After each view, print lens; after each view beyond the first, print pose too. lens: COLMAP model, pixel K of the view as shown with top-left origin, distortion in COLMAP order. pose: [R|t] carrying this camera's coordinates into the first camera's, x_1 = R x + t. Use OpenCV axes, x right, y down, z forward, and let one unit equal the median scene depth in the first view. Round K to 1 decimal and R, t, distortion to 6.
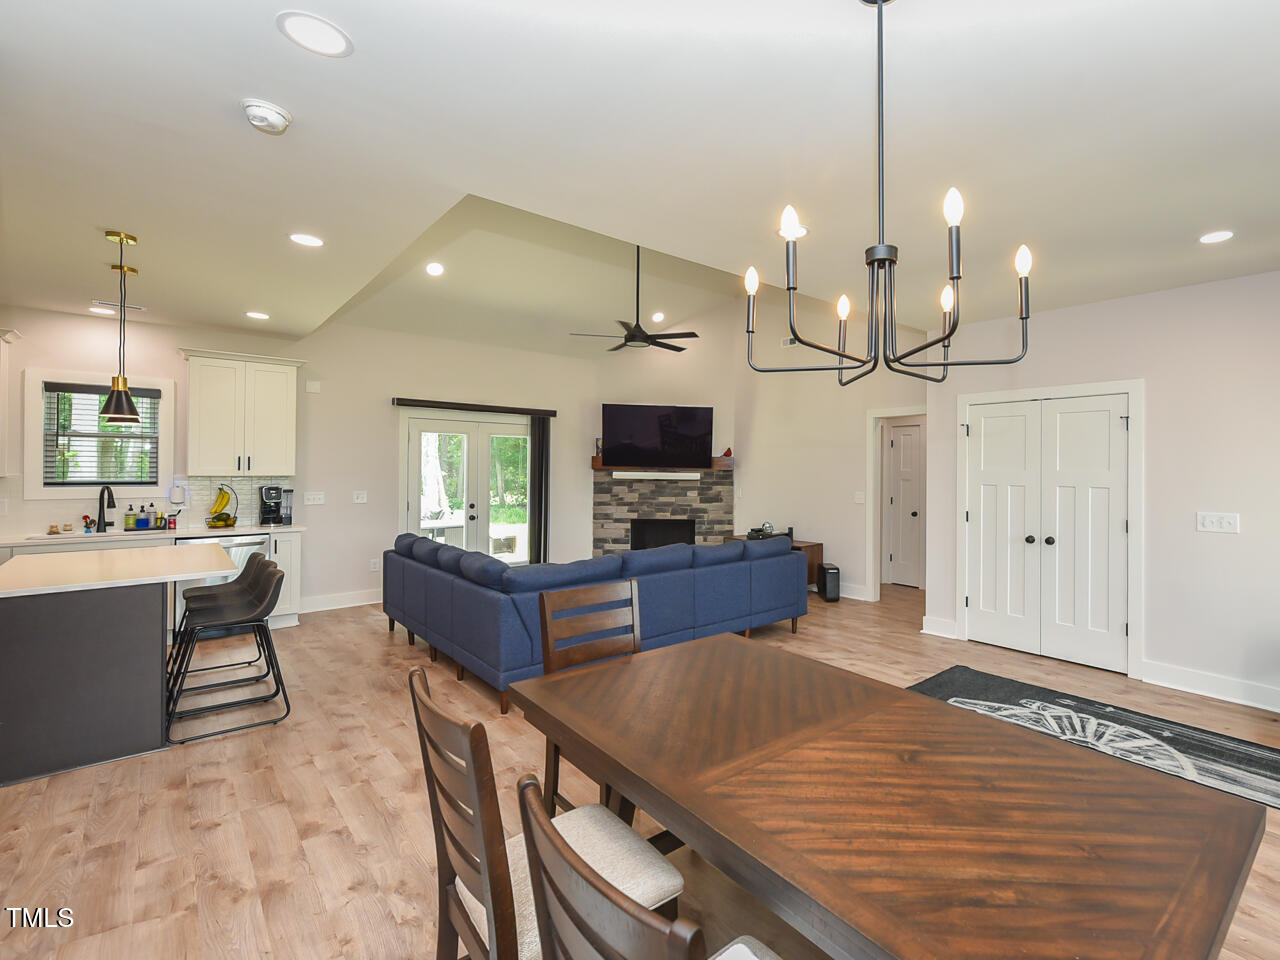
lens RADIAL K [[580.1, 0, 744.2], [0, 580.1, 464.9], [0, 0, 1]] dist [0.009353, -0.003276]
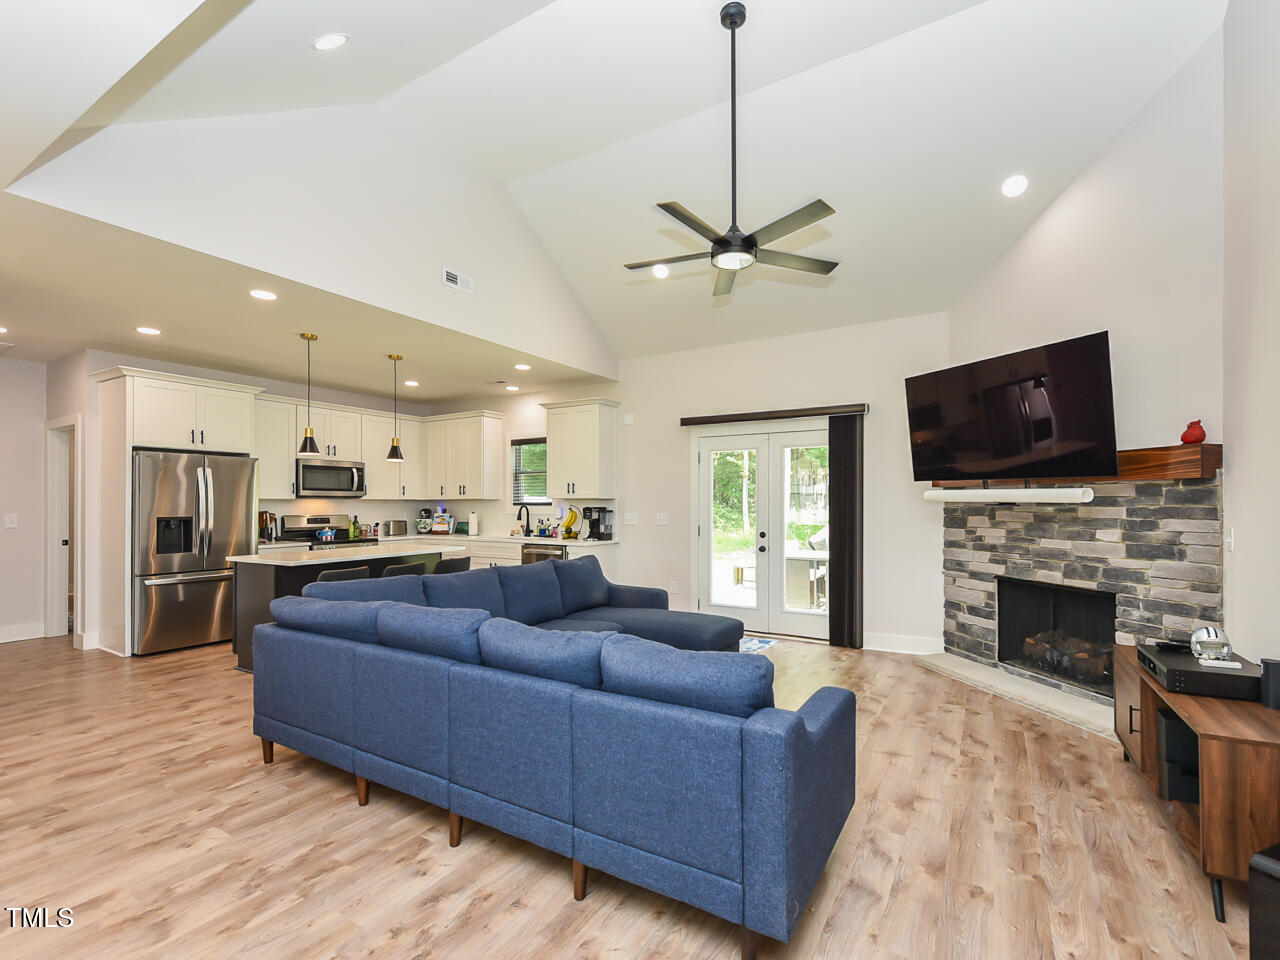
lens RADIAL K [[580.1, 0, 671.5], [0, 580.1, 494.4], [0, 0, 1]] dist [0.009353, -0.003276]
pose [[0.285391, -0.019095, -0.958221, 0.283463], [0.012092, 0.999794, -0.016322, 0.024849], [0.958335, -0.006929, 0.285563, 0.633259]]
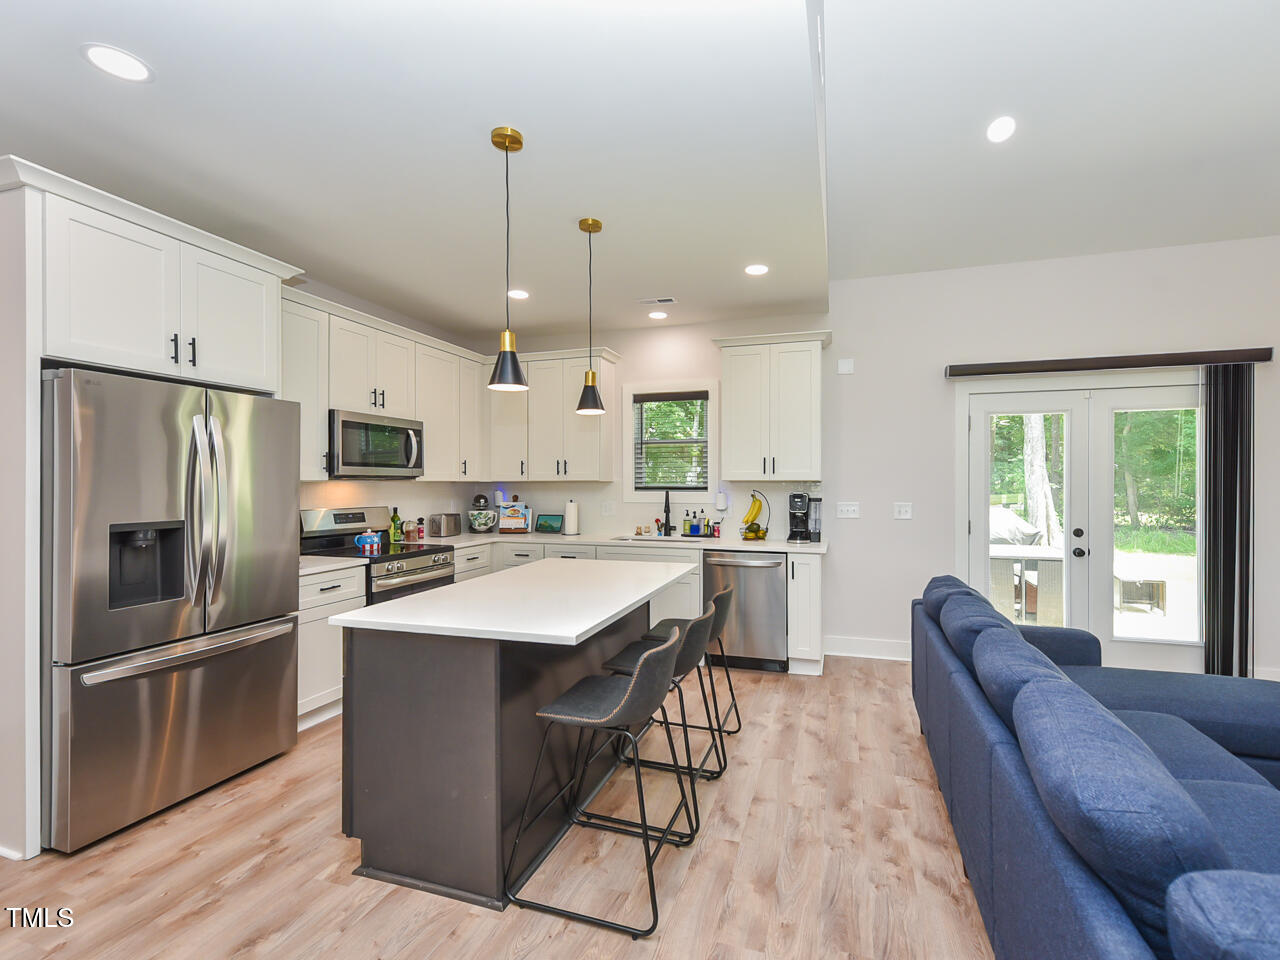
lens RADIAL K [[580.1, 0, 669.7], [0, 580.1, 484.1], [0, 0, 1]] dist [0.009353, -0.003276]
pose [[0.481864, -0.002773, -0.876242, -0.150080], [0.012196, 0.999919, 0.003542, 0.014741], [0.876161, -0.012394, 0.481859, 0.355002]]
